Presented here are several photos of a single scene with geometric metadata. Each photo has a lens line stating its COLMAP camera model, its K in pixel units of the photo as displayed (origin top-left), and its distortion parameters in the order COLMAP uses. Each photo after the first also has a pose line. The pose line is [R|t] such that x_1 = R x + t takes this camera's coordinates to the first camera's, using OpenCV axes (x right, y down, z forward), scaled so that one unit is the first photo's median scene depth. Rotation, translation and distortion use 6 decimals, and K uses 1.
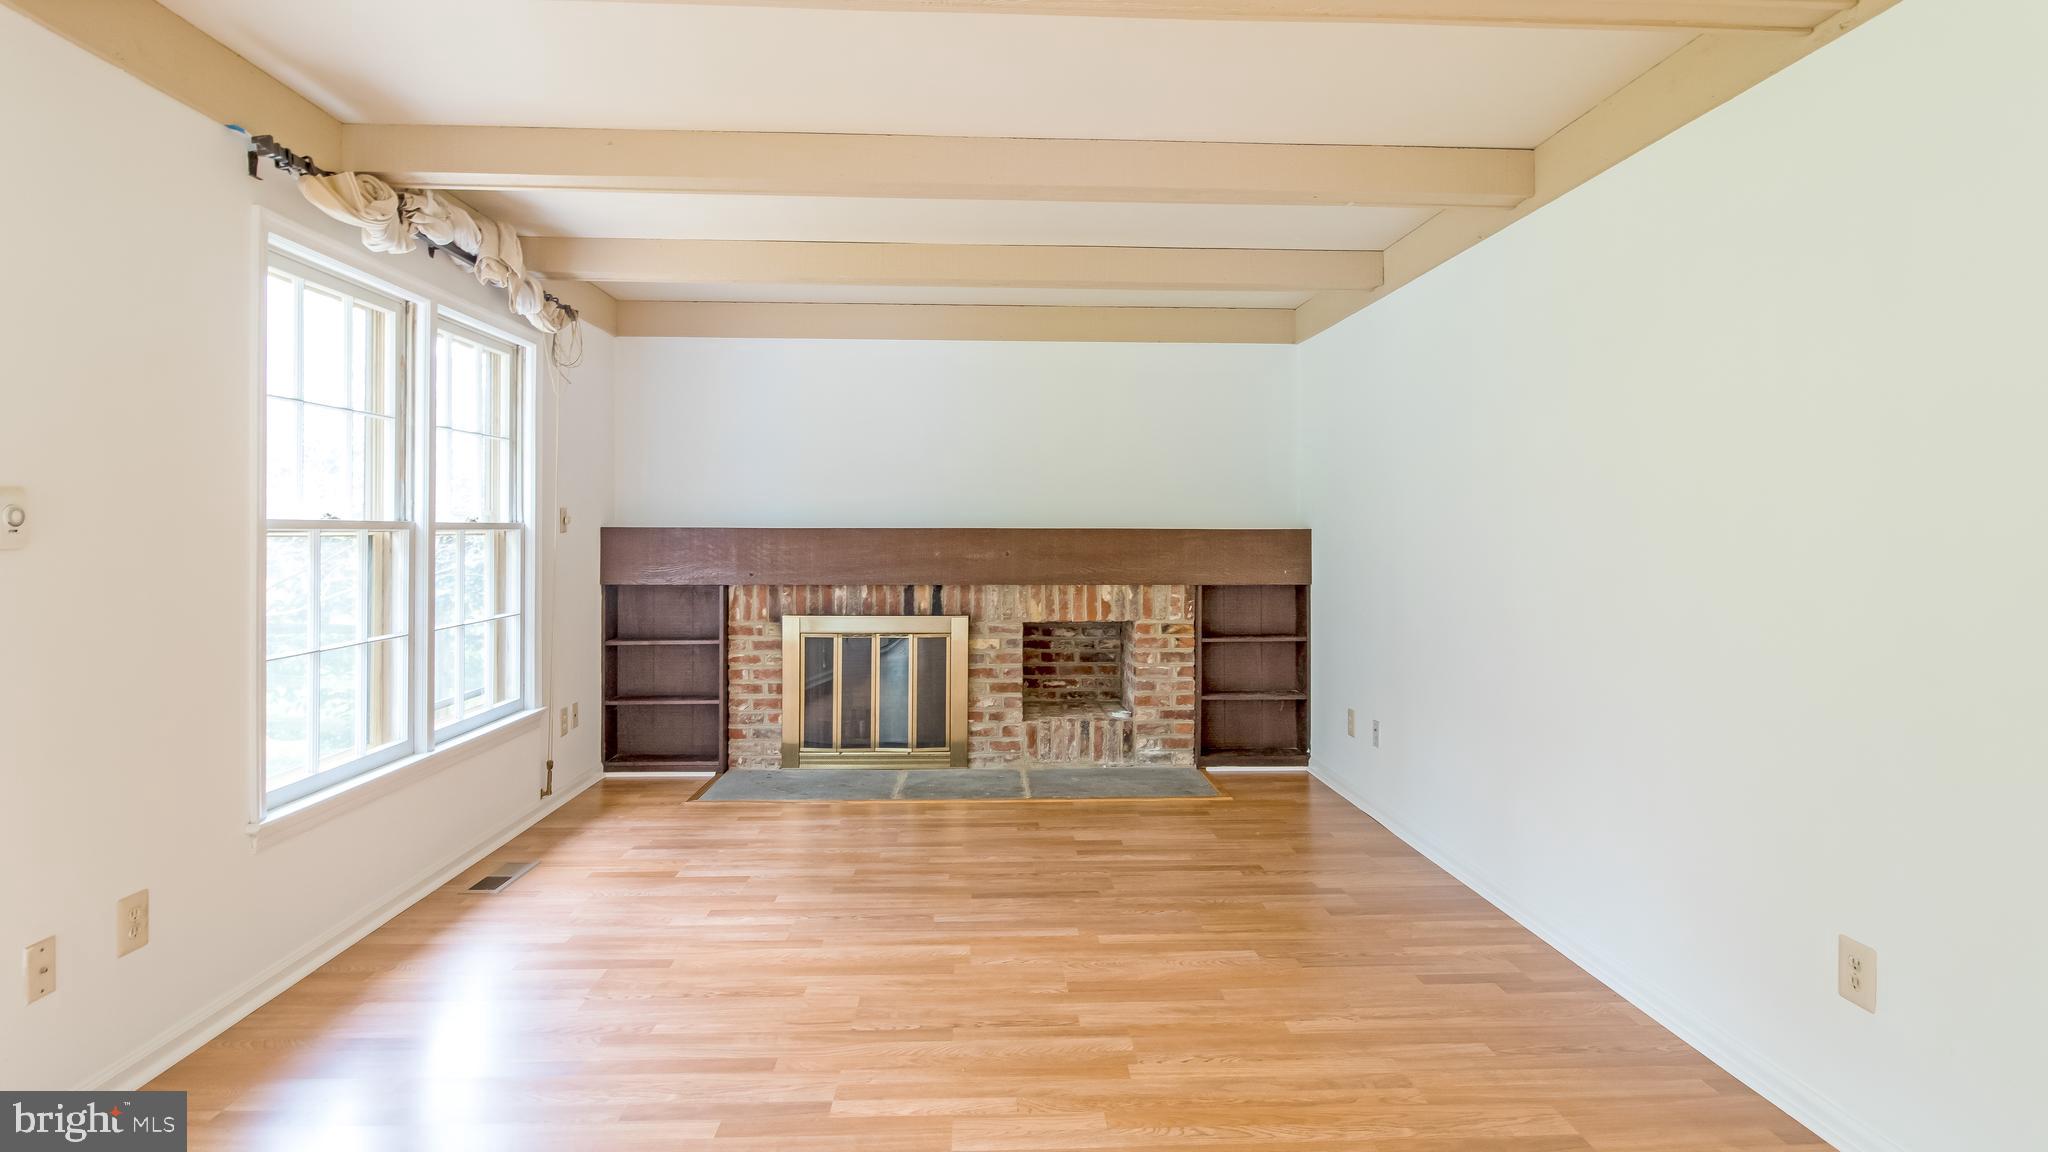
lens RADIAL K [[1047.2, 0, 1020.4], [0, 1047.2, 534.1], [0, 0, 1]] dist [-0.002430, -0.001159]
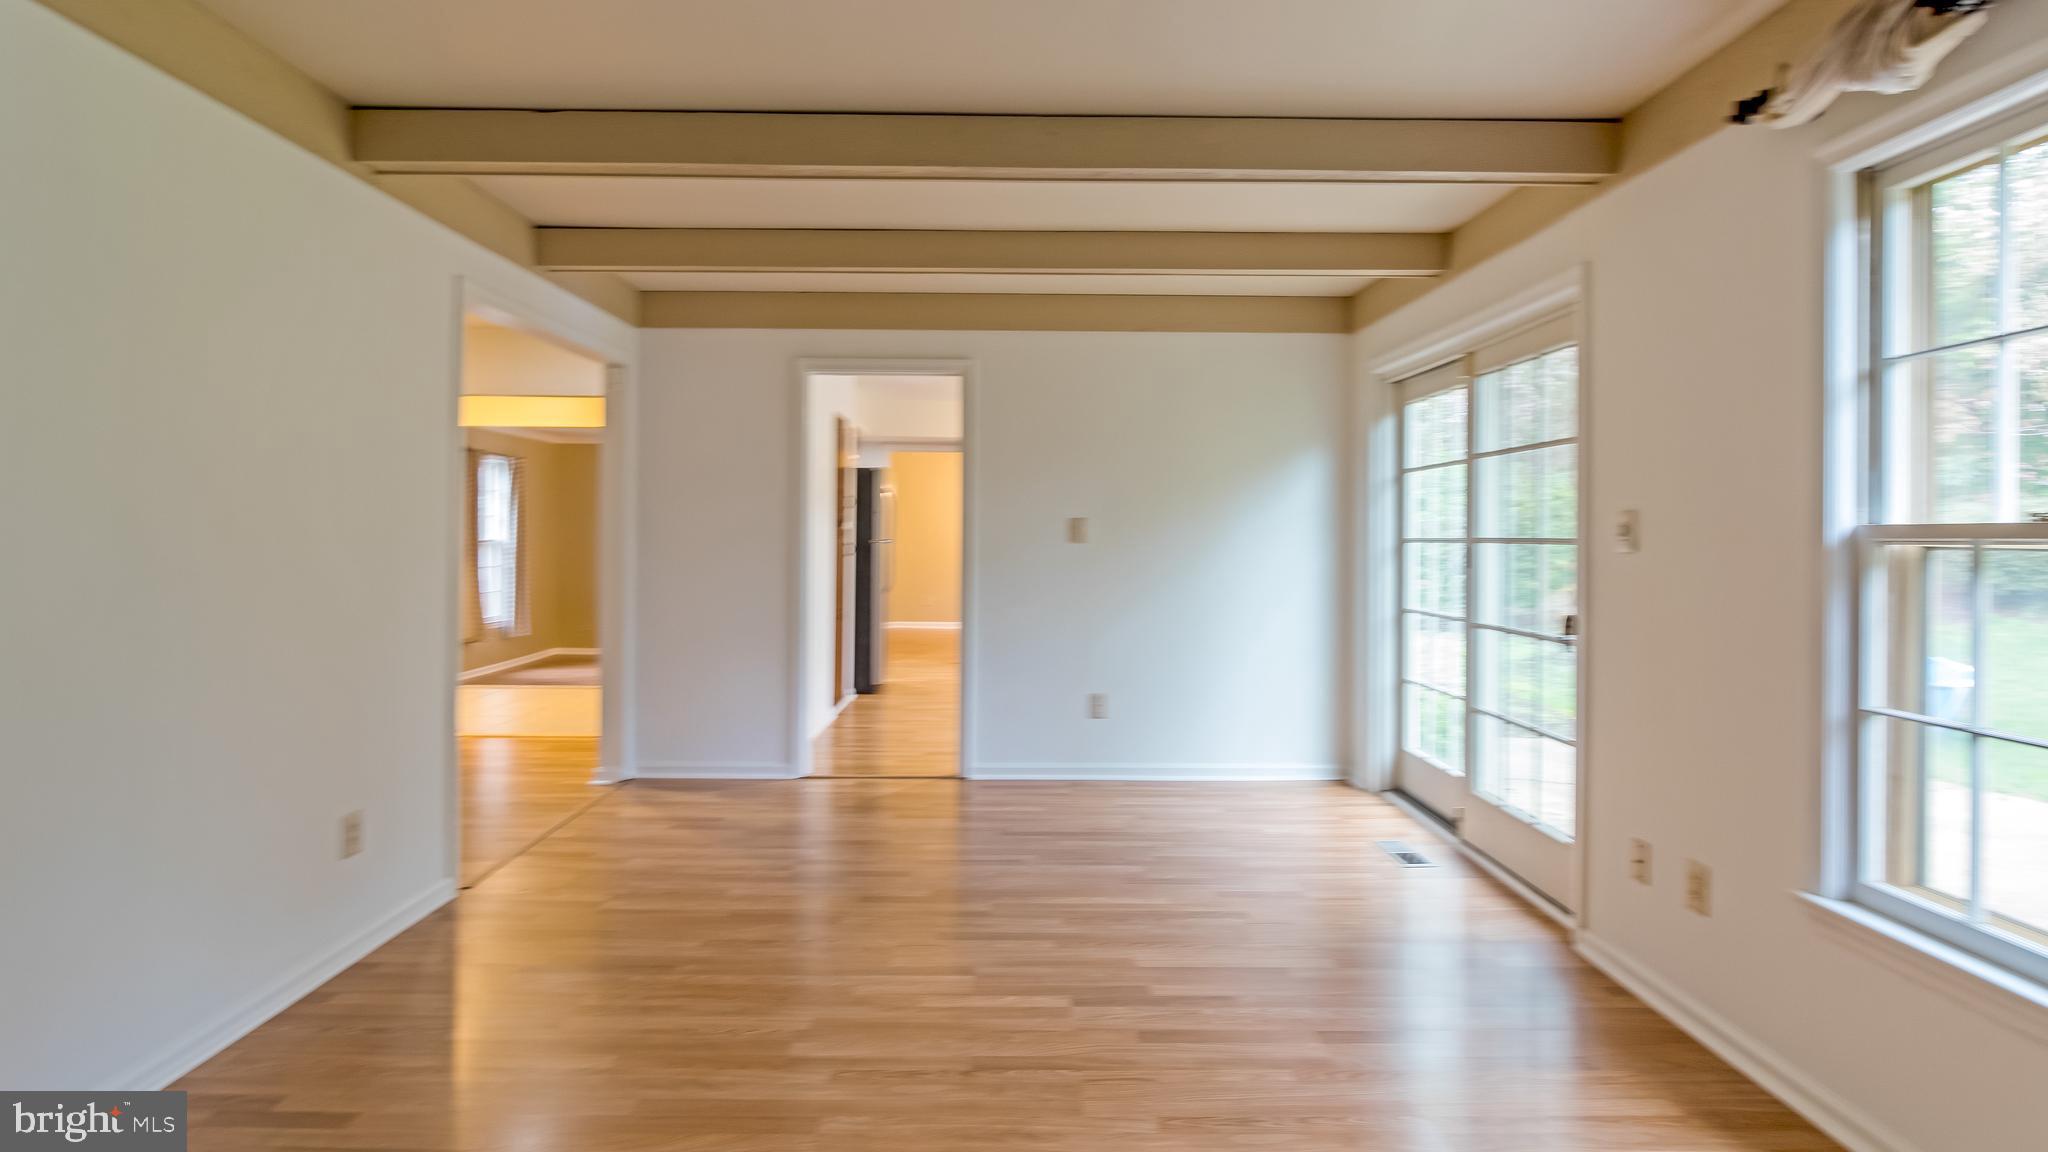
lens RADIAL K [[1047.2, 0, 1020.4], [0, 1047.2, 534.1], [0, 0, 1]] dist [-0.002430, -0.001159]
pose [[-0.999529, -0.009820, 0.029060, -0.064163], [-0.009880, 0.999949, -0.001911, -0.000678], [-0.029040, -0.002197, -0.999576, 0.943235]]
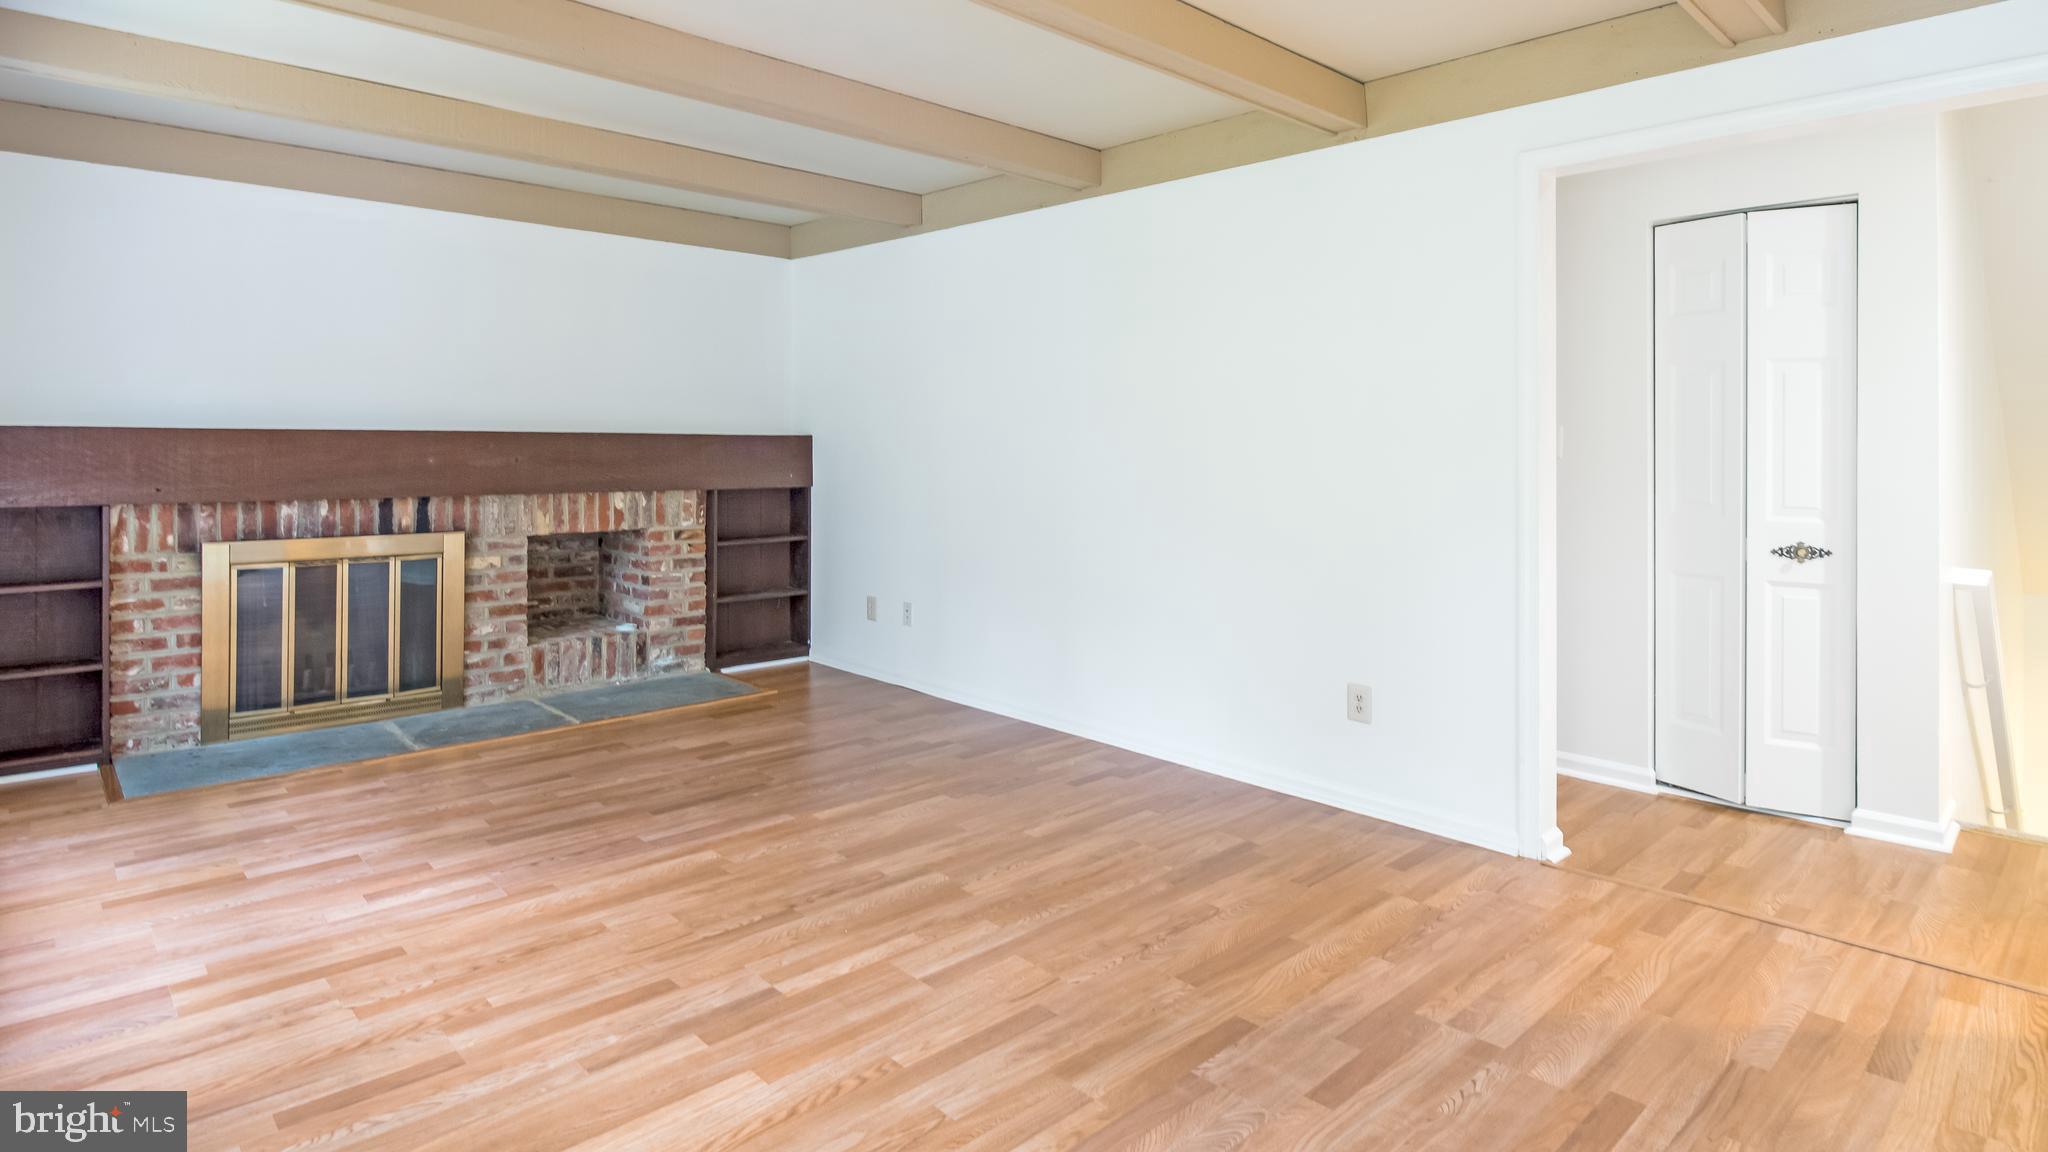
lens RADIAL K [[1099.2, 0, 1023.6], [0, 1099.2, 441.5], [0, 0, 1]] dist [-0.000207, -0.001226]
pose [[0.753158, 0.004682, 0.657823, -0.302724], [-0.006181, 0.999981, -0.000040, 0.000425], [-0.657811, -0.004035, 0.753172, 0.007916]]
